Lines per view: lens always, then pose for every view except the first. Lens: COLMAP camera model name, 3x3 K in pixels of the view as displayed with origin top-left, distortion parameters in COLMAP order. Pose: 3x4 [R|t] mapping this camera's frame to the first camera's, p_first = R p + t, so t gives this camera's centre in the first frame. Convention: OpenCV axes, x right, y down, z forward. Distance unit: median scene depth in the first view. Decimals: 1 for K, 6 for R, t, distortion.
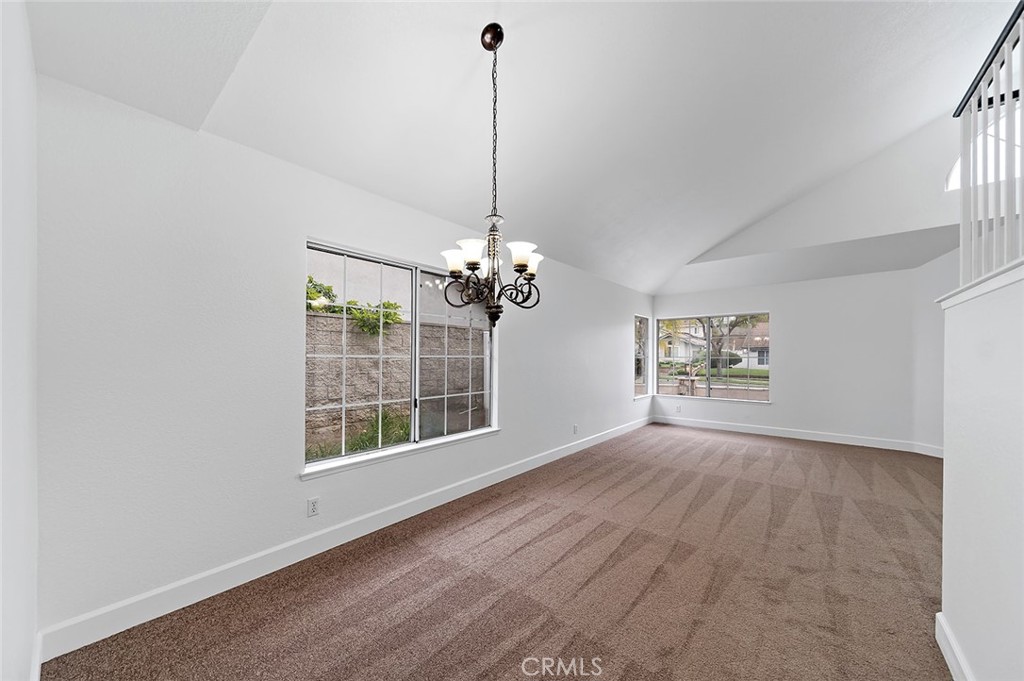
lens RADIAL K [[364.6, 0, 505.4], [0, 364.6, 351.6], [0, 0, 1]] dist [0.013492, -0.006078]
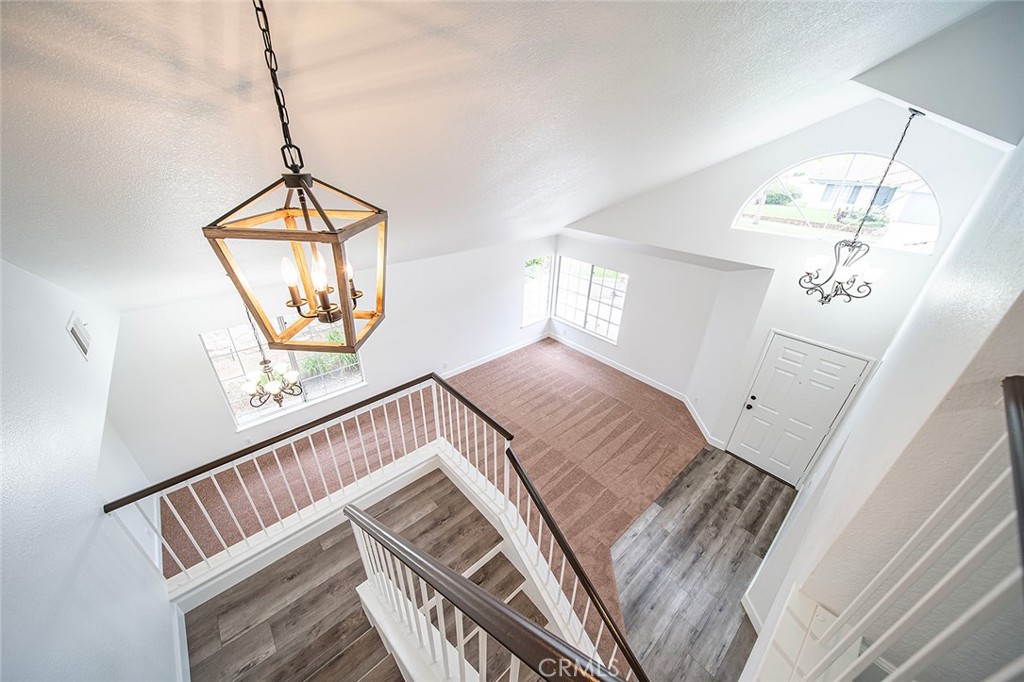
lens RADIAL K [[364.6, 0, 505.4], [0, 364.6, 352.1], [0, 0, 1]] dist [0.013492, -0.006078]
pose [[0.987881, 0.079268, -0.133443, 0.564998], [-0.000647, 0.861847, 0.507167, -0.526573], [0.155210, -0.500935, 0.851454, -0.162671]]
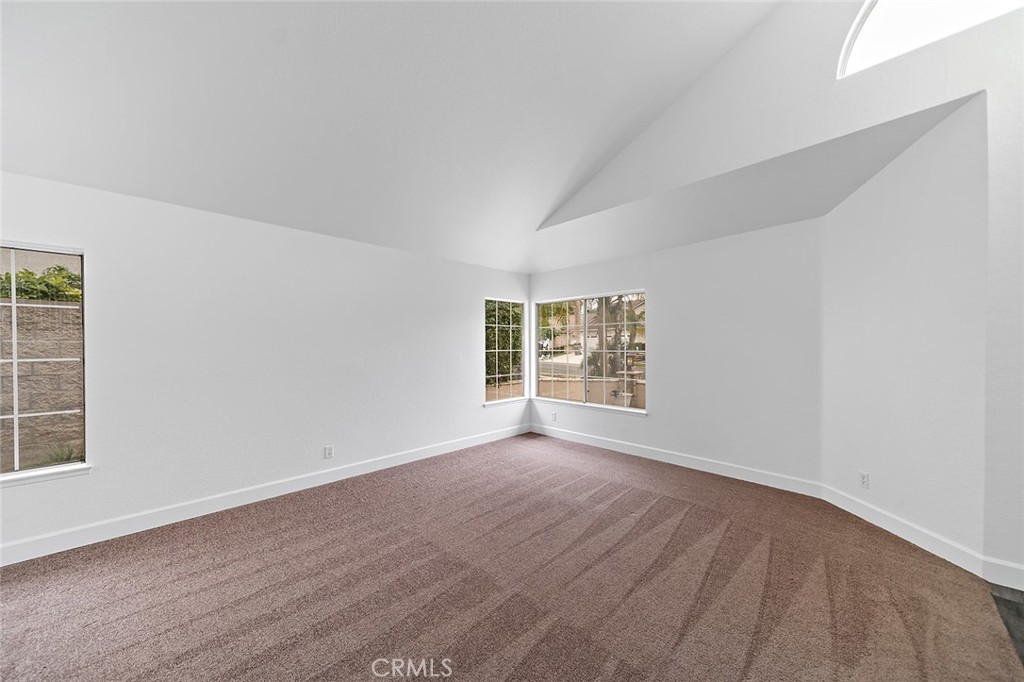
lens RADIAL K [[355.5, 0, 506.3], [0, 355.5, 347.1], [0, 0, 1]] dist [0.001414, -0.000024]
pose [[0.994978, -0.006735, -0.099864, 0.568086], [0.008656, 0.999786, 0.018808, -0.010668], [0.099715, -0.019578, 0.994823, 0.291879]]
